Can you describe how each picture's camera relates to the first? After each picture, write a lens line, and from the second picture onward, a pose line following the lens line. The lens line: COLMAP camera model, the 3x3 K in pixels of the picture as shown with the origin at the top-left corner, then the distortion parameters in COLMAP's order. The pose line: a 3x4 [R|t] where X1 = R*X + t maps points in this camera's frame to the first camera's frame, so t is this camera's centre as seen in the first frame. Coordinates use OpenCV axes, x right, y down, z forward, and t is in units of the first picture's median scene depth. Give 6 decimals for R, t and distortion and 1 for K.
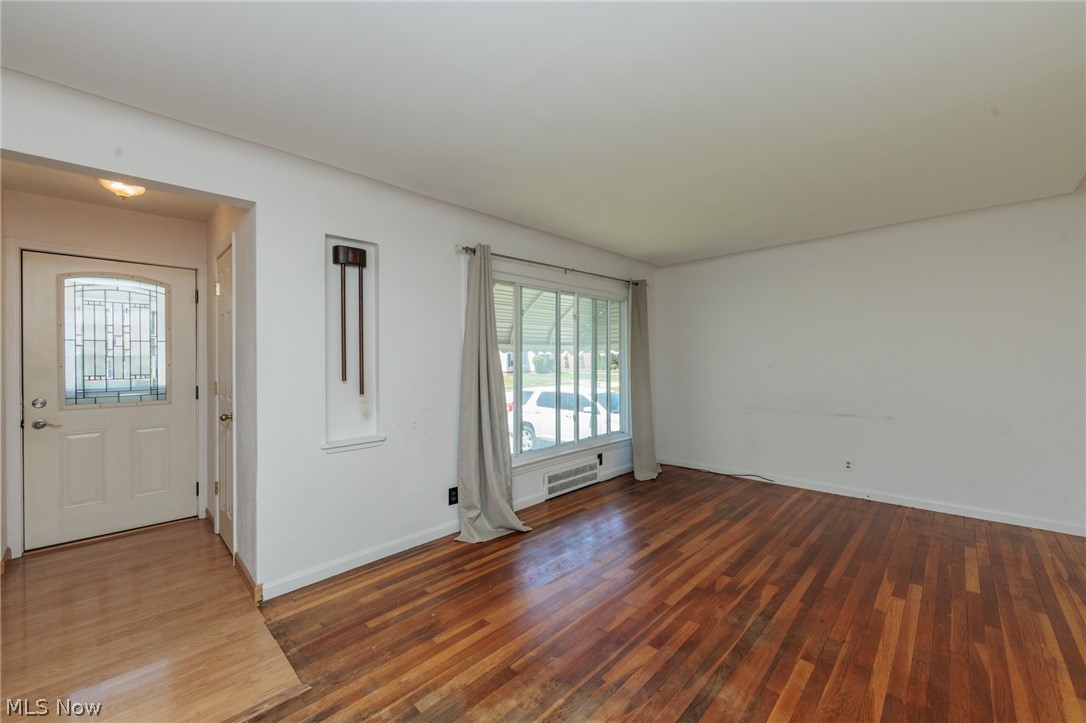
lens RADIAL K [[423.4, 0, 543.9], [0, 423.4, 360.6], [0, 0, 1]] dist [-0.003302, 0.000025]
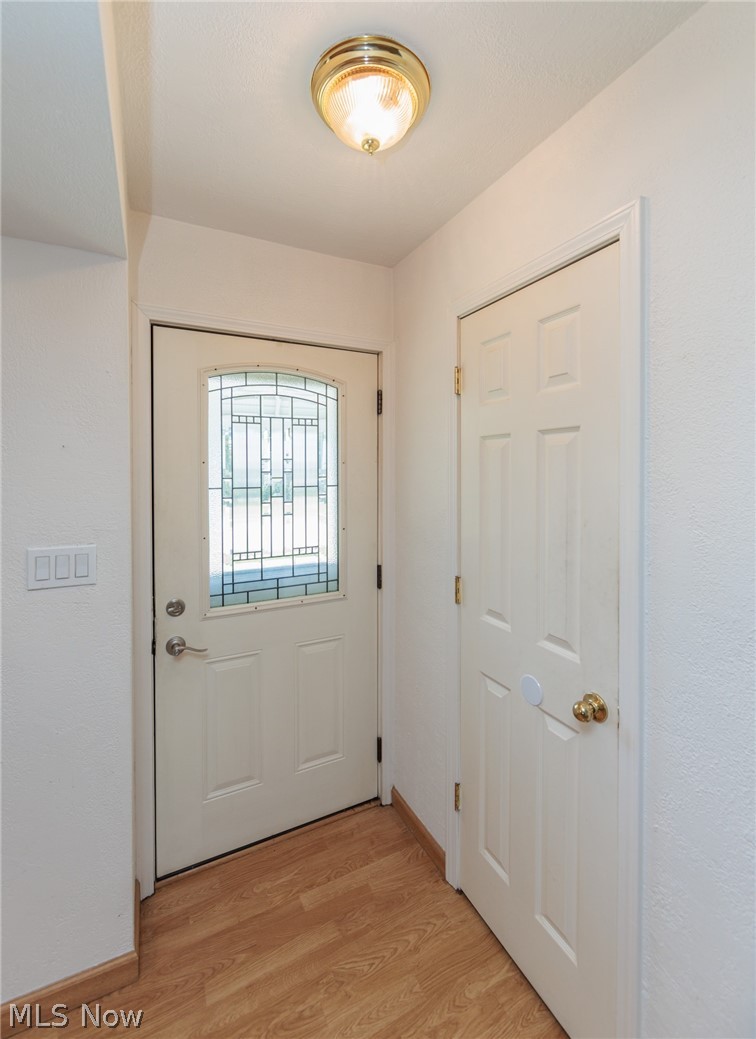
lens RADIAL K [[436.0, 0, 376.2], [0, 436.0, 476.3], [0, 0, 1]] dist [-0.001215, -0.000166]
pose [[0.942784, 0.004148, -0.333379, -0.706837], [-0.001596, 0.999967, 0.007929, -0.066549], [0.333401, -0.006943, 0.942759, 0.513615]]
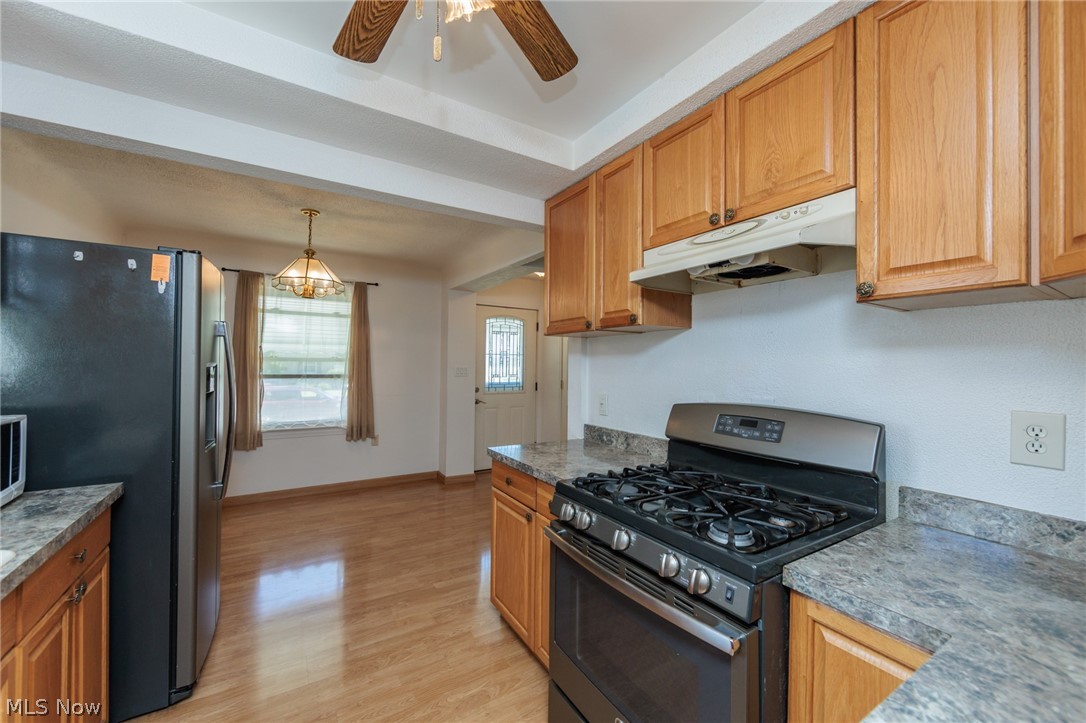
lens RADIAL K [[423.4, 0, 543.9], [0, 423.4, 360.6], [0, 0, 1]] dist [-0.003302, 0.000025]
pose [[0.969702, 0.013797, -0.243901, -0.450106], [-0.016957, 0.999797, -0.010861, -0.007403], [0.243702, 0.014668, 0.969739, -0.611149]]
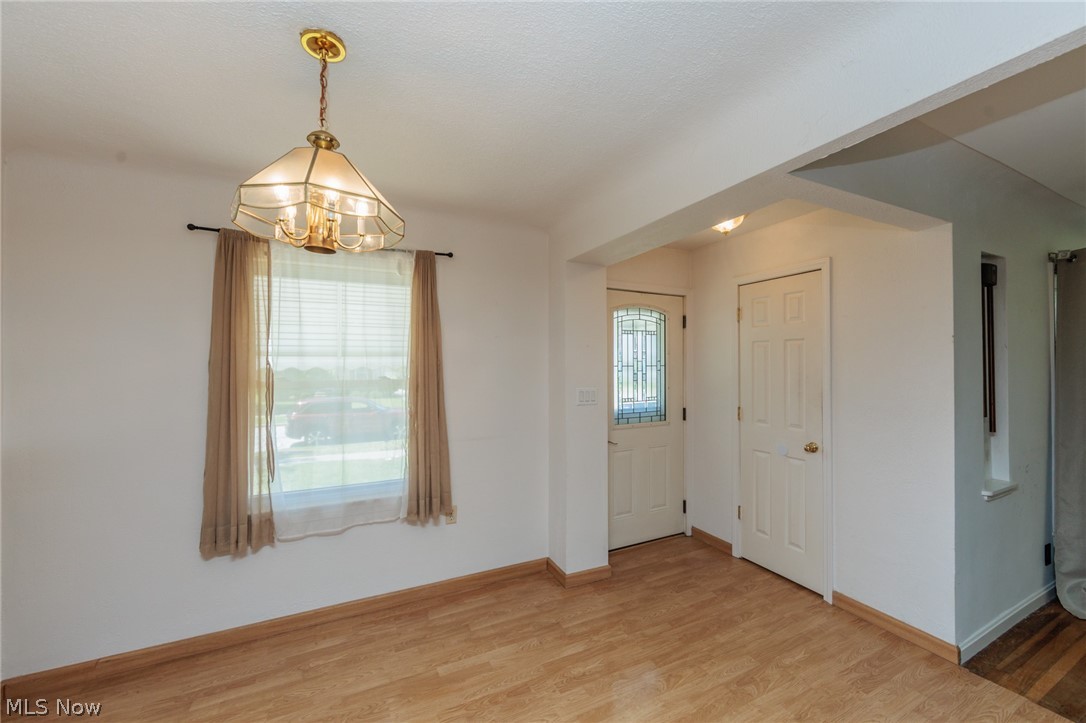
lens RADIAL K [[419.9, 0, 550.0], [0, 419.9, 362.3], [0, 0, 1]] dist [0.000399, 0.000110]
pose [[0.945171, 0.000700, -0.326574, -0.885970], [-0.003282, 0.999968, -0.007356, -0.048084], [0.326559, 0.008024, 0.945143, -0.098563]]
